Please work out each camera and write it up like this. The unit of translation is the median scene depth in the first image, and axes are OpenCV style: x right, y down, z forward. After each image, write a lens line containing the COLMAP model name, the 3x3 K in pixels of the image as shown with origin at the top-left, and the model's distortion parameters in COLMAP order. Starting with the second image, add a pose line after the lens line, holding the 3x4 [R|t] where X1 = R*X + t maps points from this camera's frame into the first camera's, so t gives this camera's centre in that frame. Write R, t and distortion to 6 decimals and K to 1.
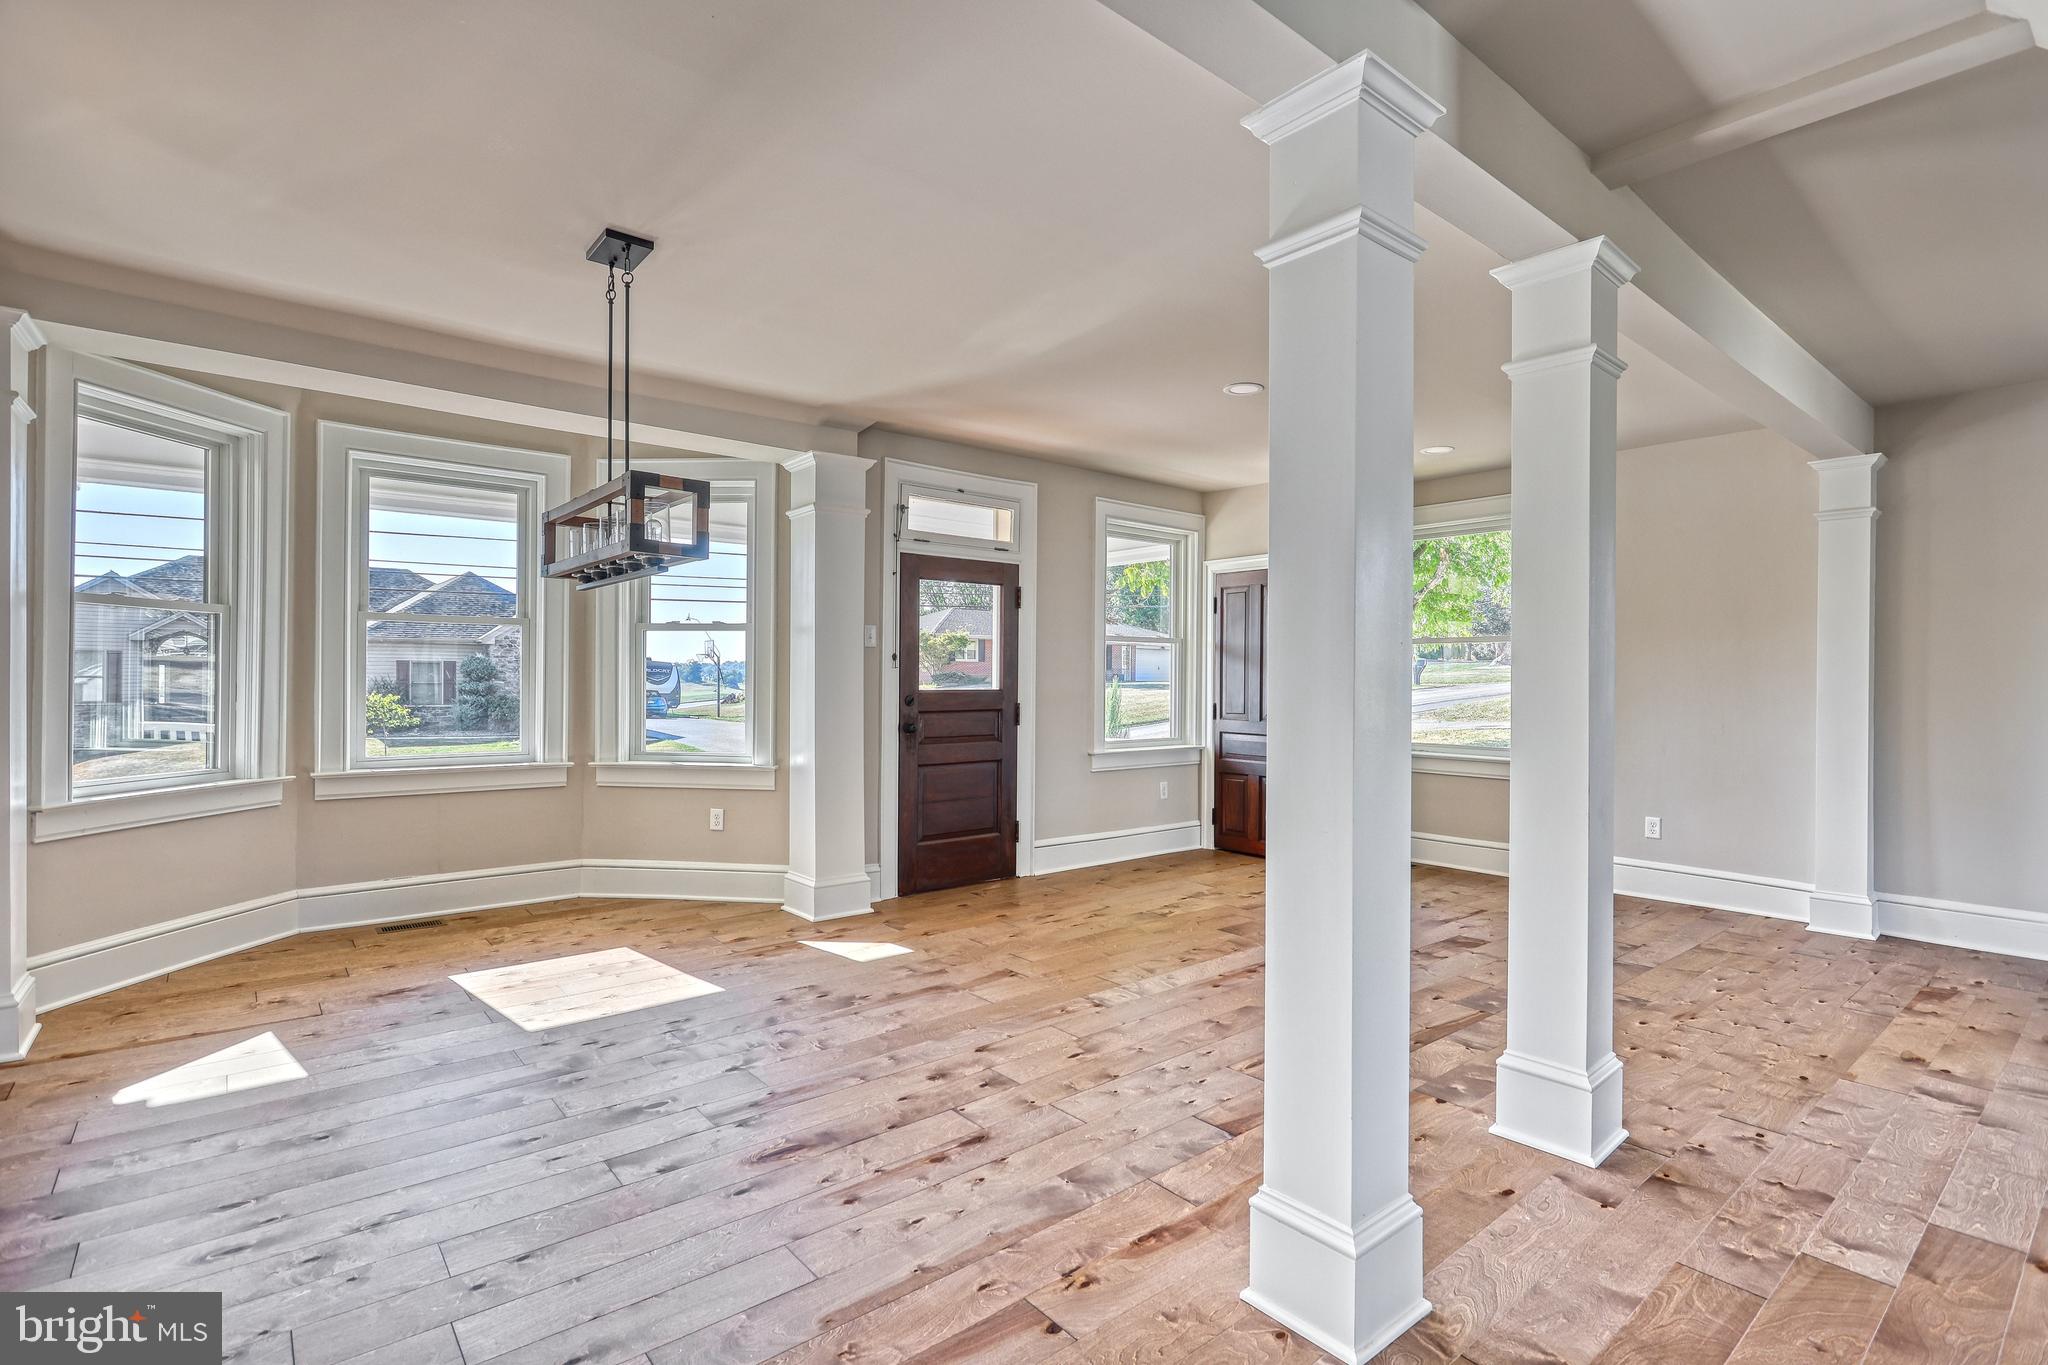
lens RADIAL K [[968.0, 0, 1024.4], [0, 968.0, 680.7], [0, 0, 1]] dist [-0.007676, 0.005184]
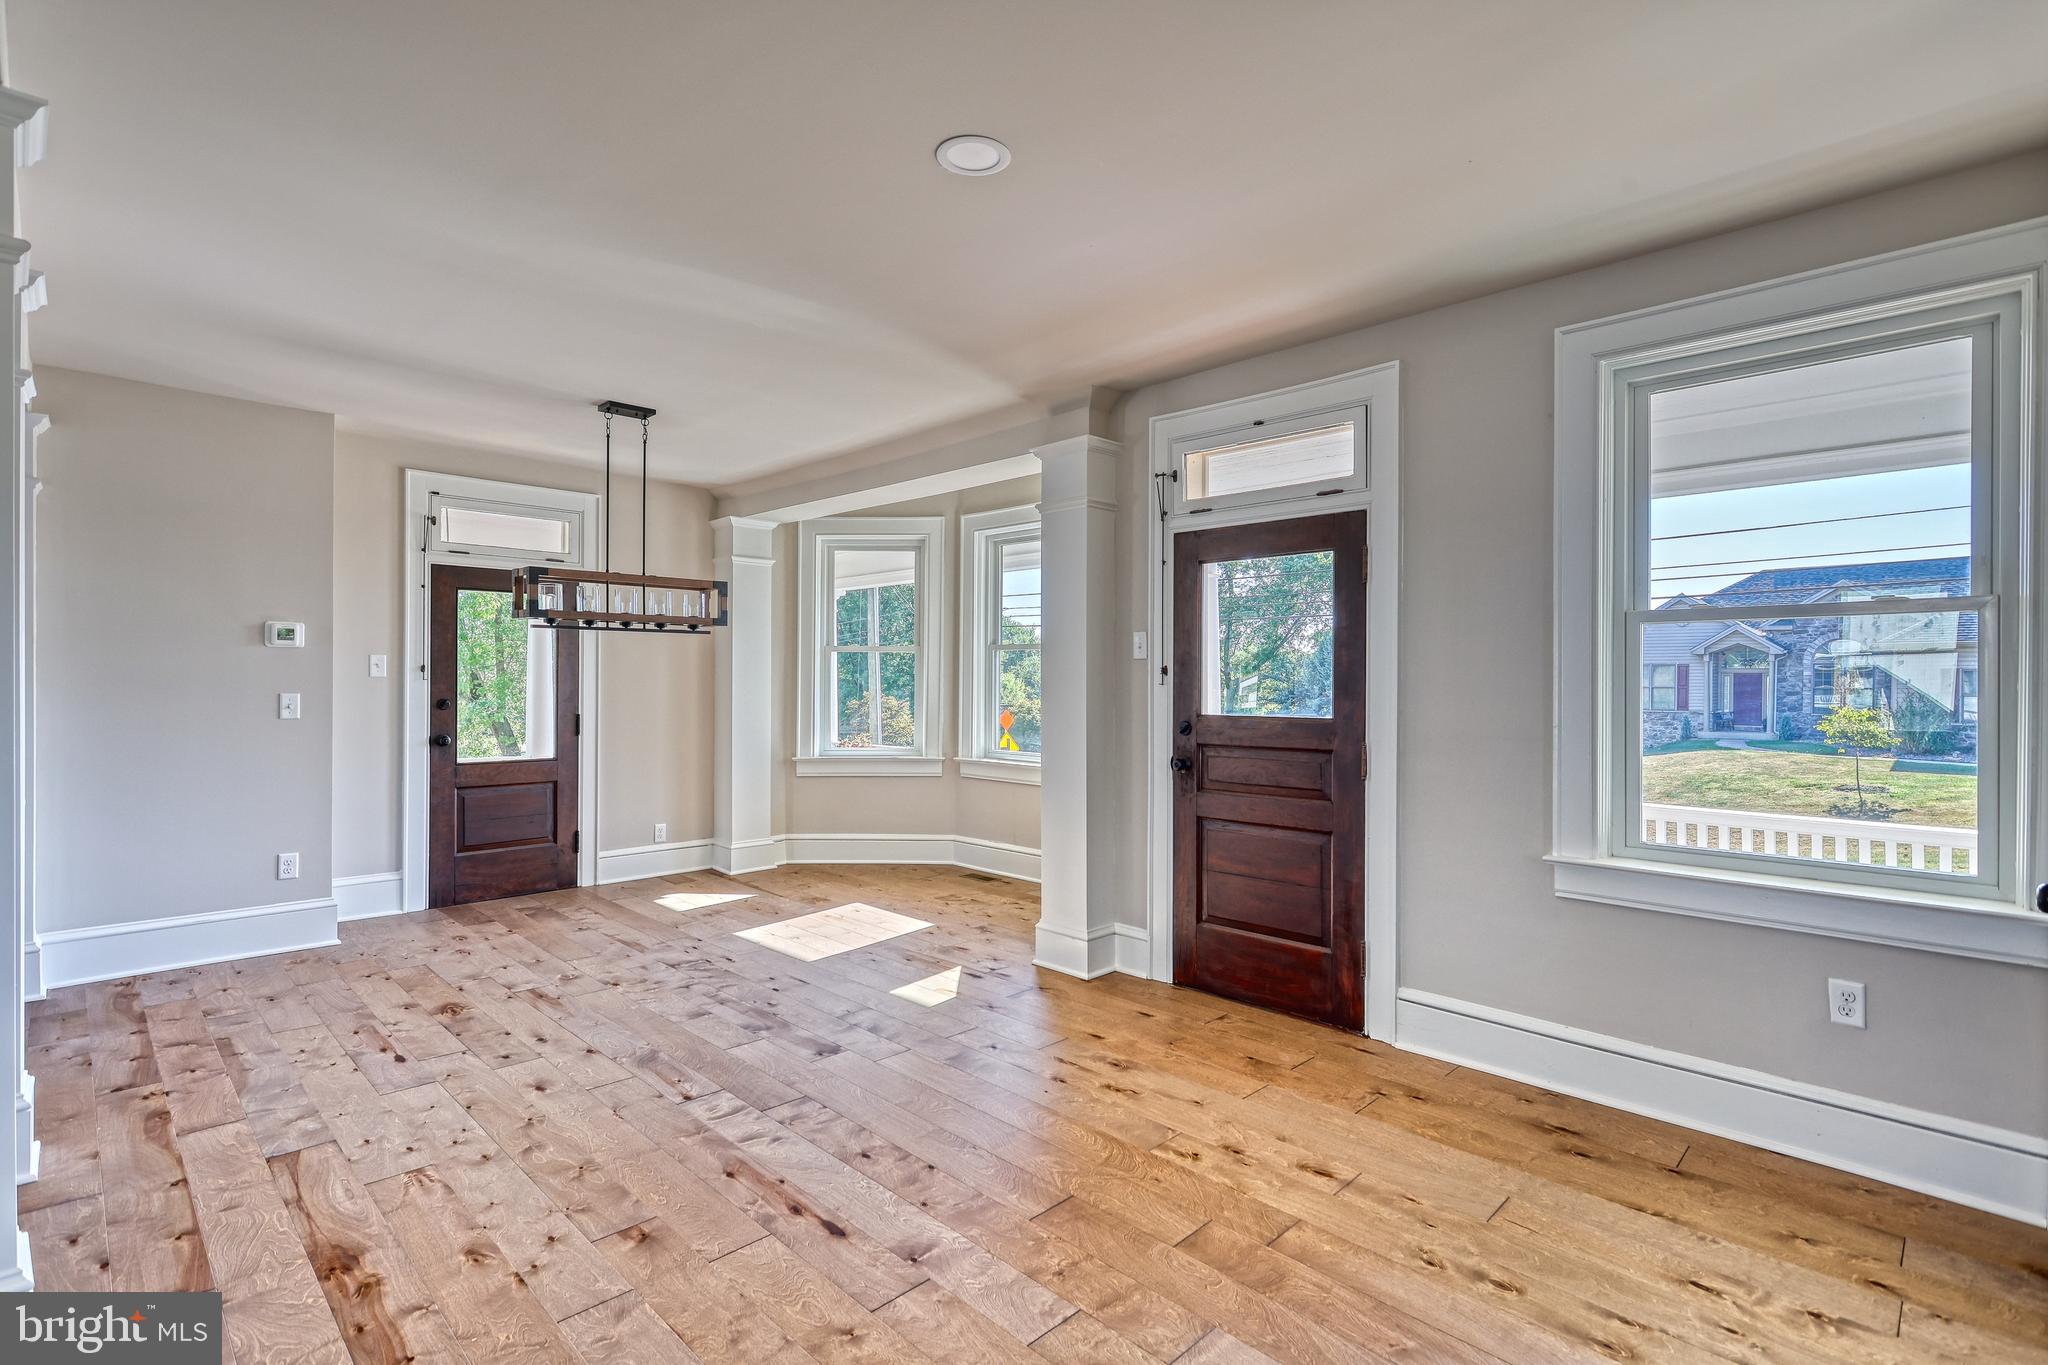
lens RADIAL K [[968.0, 0, 1024.4], [0, 968.0, 680.7], [0, 0, 1]] dist [-0.007676, 0.005184]
pose [[0.094375, -0.004160, -0.995528, 0.649942], [-0.006146, 0.999970, -0.004761, -0.012535], [0.995518, 0.006567, 0.094347, 0.847586]]
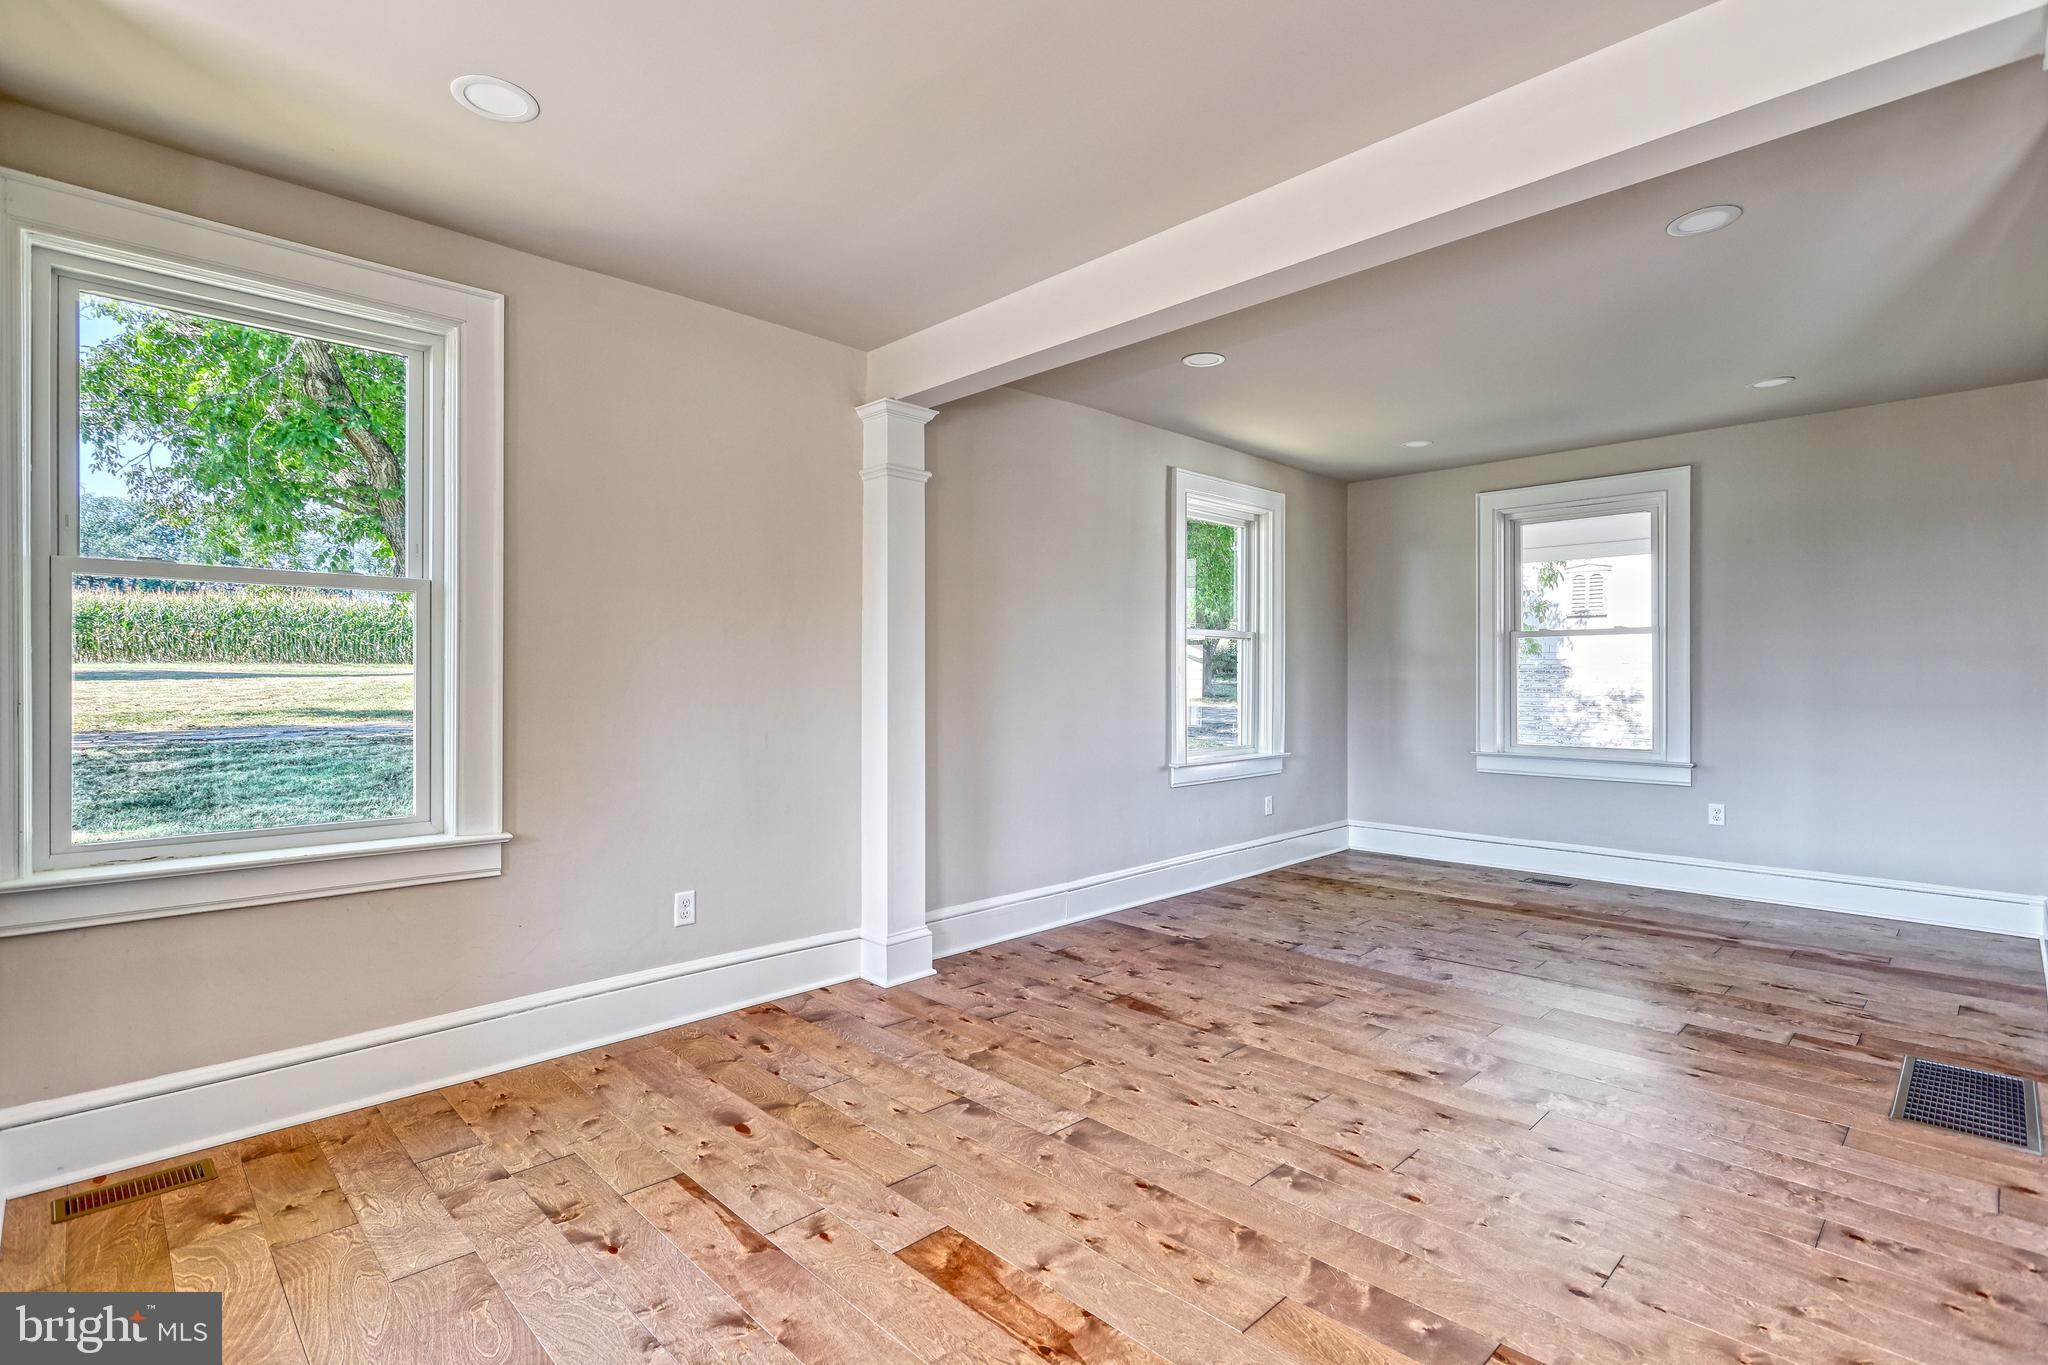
lens RADIAL K [[968.0, 0, 1024.4], [0, 968.0, 680.7], [0, 0, 1]] dist [-0.007676, 0.005184]
pose [[-0.078962, -0.006840, 0.996854, 0.009360], [0.000290, 0.999976, 0.006885, 0.000498], [-0.996878, 0.000833, -0.078958, 0.884205]]
